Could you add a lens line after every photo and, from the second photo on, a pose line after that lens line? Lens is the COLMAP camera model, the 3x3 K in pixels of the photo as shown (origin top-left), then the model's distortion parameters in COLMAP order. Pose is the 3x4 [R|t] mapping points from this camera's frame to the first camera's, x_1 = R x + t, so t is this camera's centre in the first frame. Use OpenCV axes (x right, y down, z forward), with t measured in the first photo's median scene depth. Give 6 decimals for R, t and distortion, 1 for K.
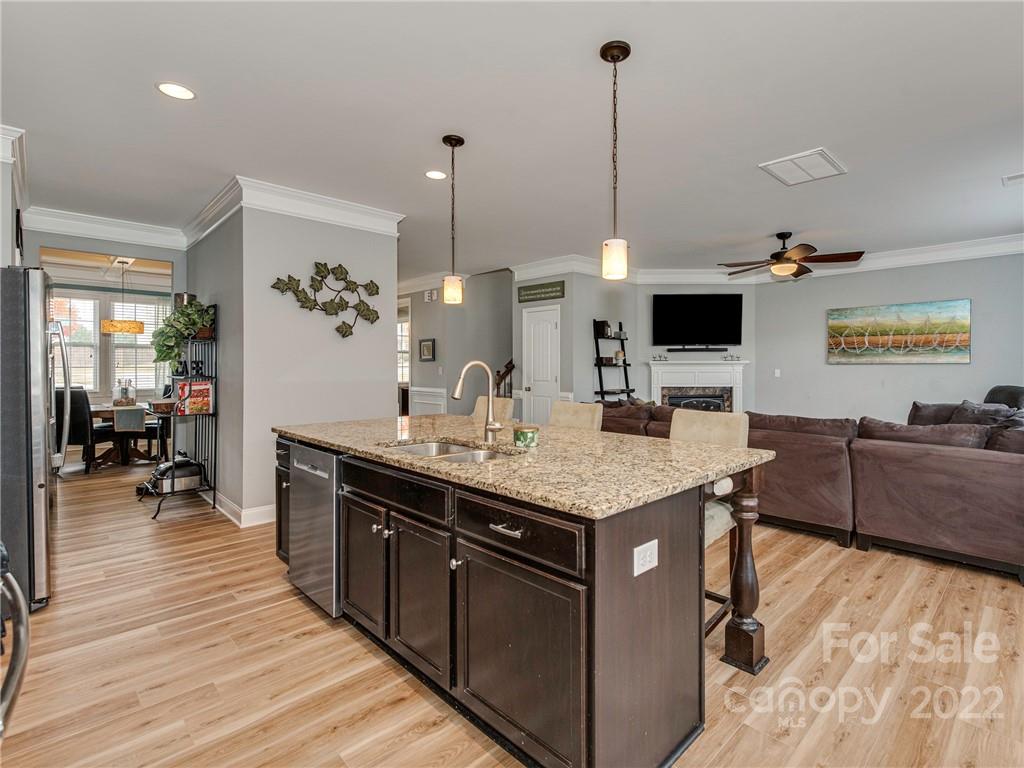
lens RADIAL K [[496.7, 0, 539.7], [0, 496.7, 379.3], [0, 0, 1]] dist [-0.000592, -0.000084]
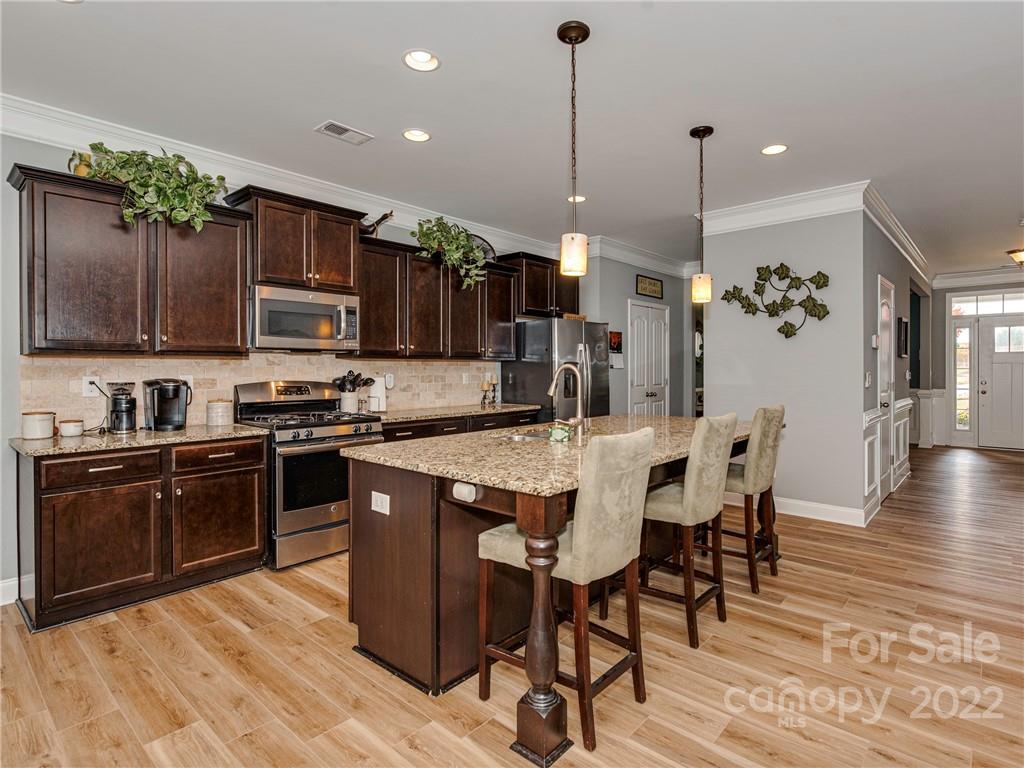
lens RADIAL K [[544.4, 0, 532.8], [0, 544.4, 369.2], [0, 0, 1]] dist [0.000258, 0.000341]
pose [[0.077682, 0.002811, -0.996974, 0.616300], [-0.021082, 0.999777, 0.001177, -0.015875], [0.996755, 0.020927, 0.077724, 0.438699]]
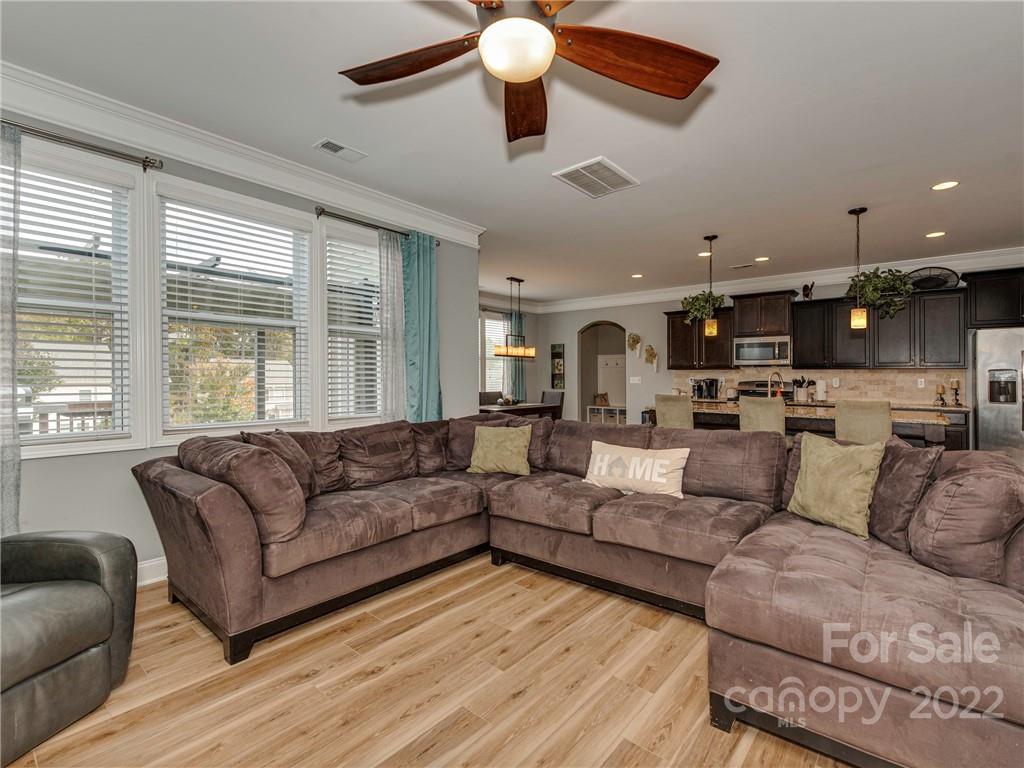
lens RADIAL K [[470.6, 0, 524.2], [0, 470.6, 374.8], [0, 0, 1]] dist [-0.012746, -0.000057]
pose [[-0.995002, -0.005175, -0.099717, 0.645391], [-0.007100, 0.999795, 0.018960, -0.031363], [0.099598, 0.019574, -0.994835, 1.615736]]
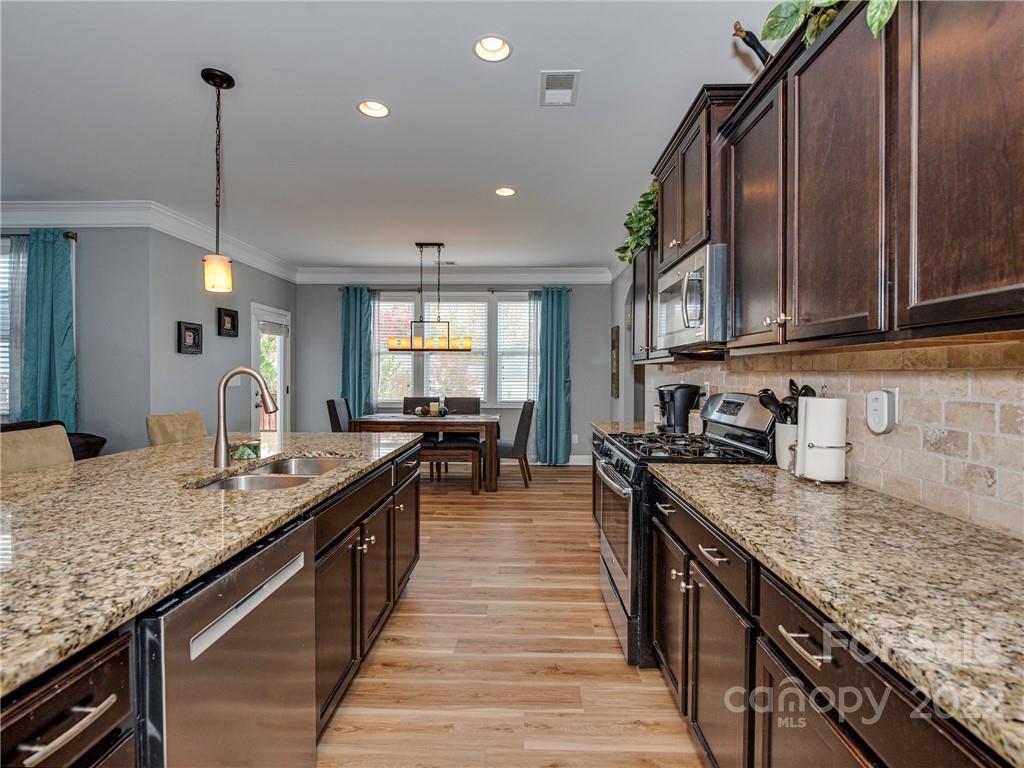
lens RADIAL K [[485.5, 0, 512.0], [0, 485.5, 384.0], [0, 0, 1]] dist [0.002278, 0.000056]
pose [[-0.700327, -0.017680, 0.713603, -0.551897], [0.012206, 0.999250, 0.036737, -0.020503], [-0.713717, 0.034438, -0.699587, 0.674127]]
